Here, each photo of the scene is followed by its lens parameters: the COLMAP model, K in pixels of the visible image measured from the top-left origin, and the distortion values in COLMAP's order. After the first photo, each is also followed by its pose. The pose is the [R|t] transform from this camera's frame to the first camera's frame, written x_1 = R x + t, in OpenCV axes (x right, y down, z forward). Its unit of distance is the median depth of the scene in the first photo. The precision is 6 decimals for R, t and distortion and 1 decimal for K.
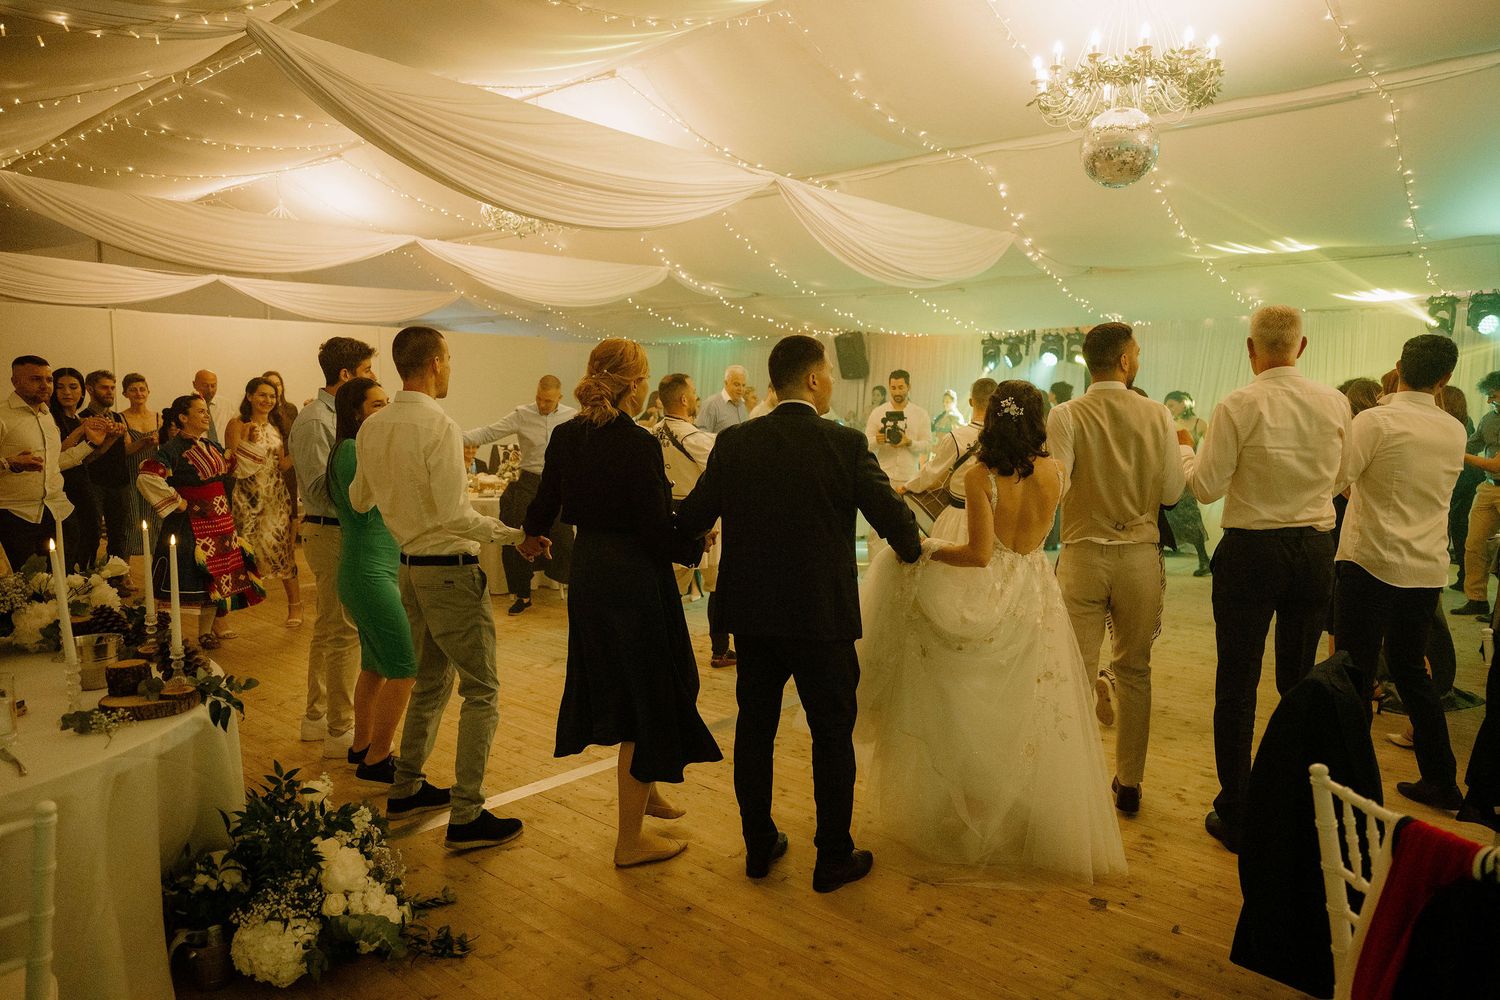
lens RADIAL K [[1015.0, 0, 749.9], [0, 1015.0, 498.7], [0, 0, 1]] dist [0.006632, 0.006940]
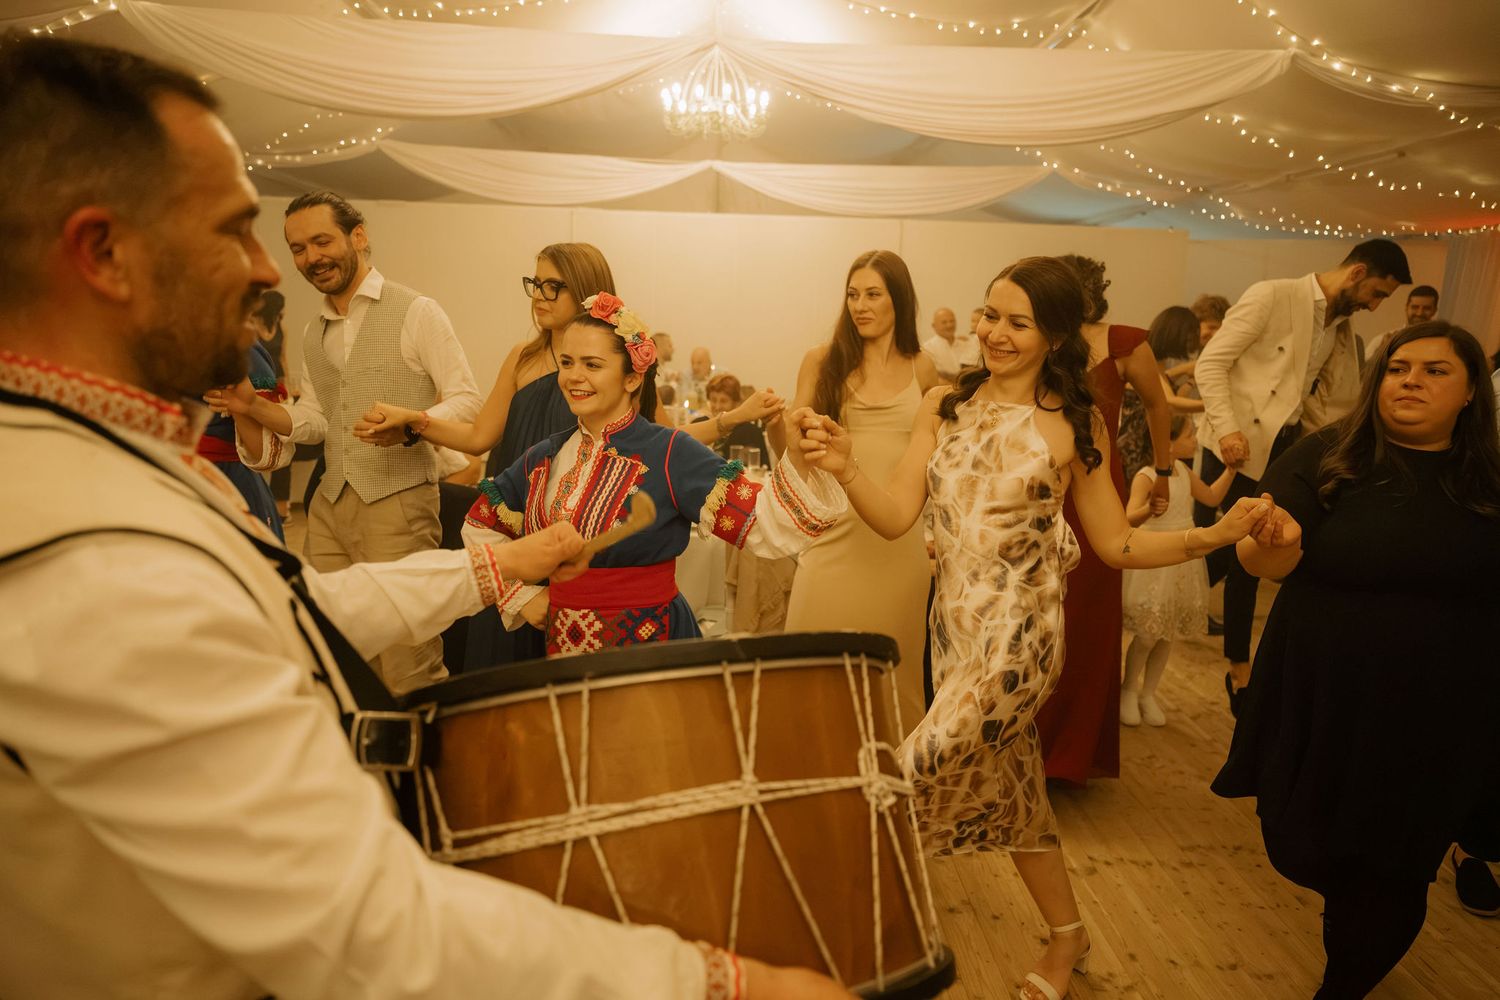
lens RADIAL K [[1081.2, 0, 750.0], [0, 1081.2, 499.8], [0, 0, 1]] dist [0.010311, 0.002389]
pose [[0.689434, 0.133030, -0.712028, 0.131227], [-0.098321, 0.991080, 0.089964, -0.042345], [0.717645, 0.007983, 0.696364, 0.474905]]
